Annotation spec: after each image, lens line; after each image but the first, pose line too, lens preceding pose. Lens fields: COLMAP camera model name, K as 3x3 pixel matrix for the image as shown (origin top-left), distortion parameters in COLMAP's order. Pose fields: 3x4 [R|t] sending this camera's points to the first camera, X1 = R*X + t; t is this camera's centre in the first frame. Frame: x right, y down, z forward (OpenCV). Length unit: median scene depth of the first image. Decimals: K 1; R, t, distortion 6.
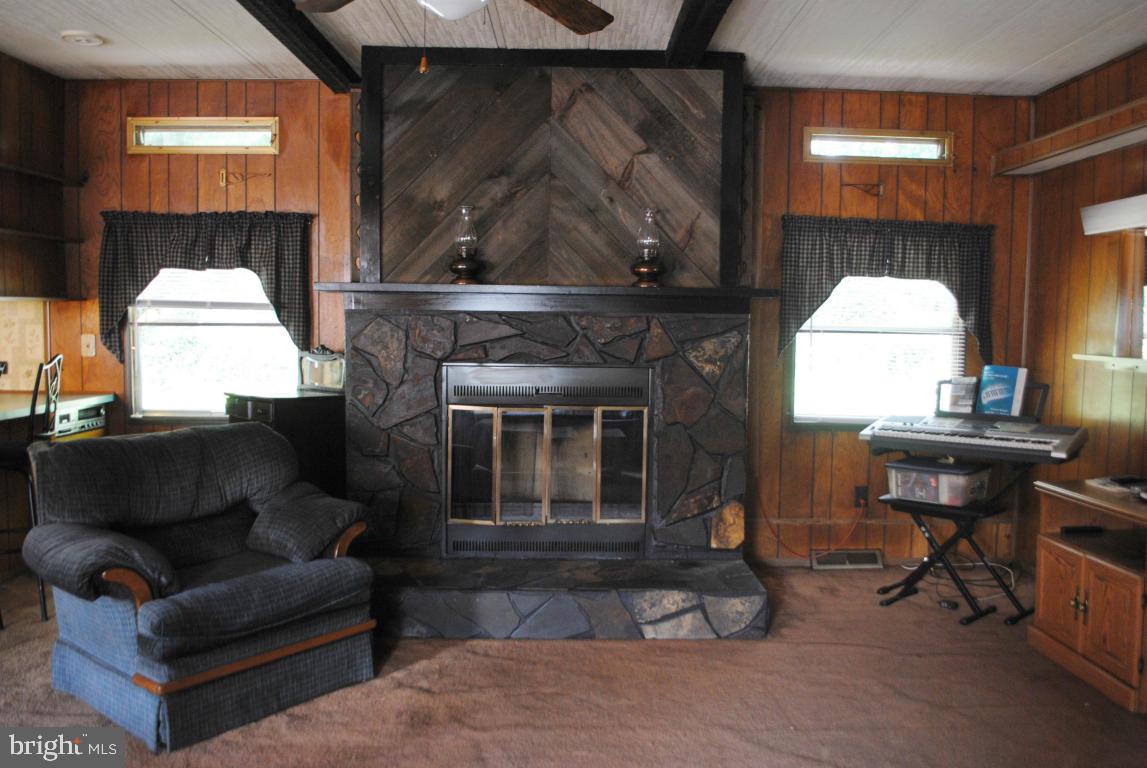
lens RADIAL K [[915.8, 0, 585.2], [0, 915.8, 384.5], [0, 0, 1]] dist [-0.089443, 0.022011]
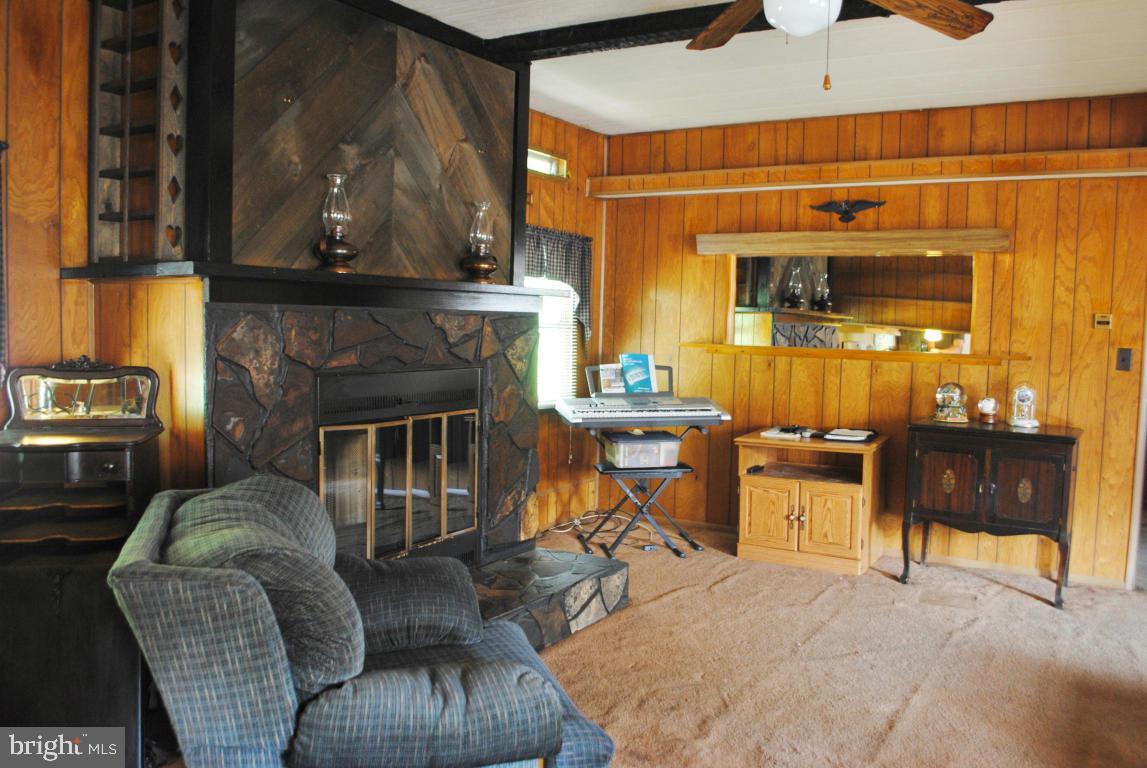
lens RADIAL K [[915.8, 0, 584.4], [0, 915.8, 390.9], [0, 0, 1]] dist [-0.089443, 0.022011]
pose [[0.542644, -0.066117, 0.837356, -0.680267], [0.047978, 0.997709, 0.047686, -0.034613], [-0.838591, 0.014298, 0.544574, 0.386730]]
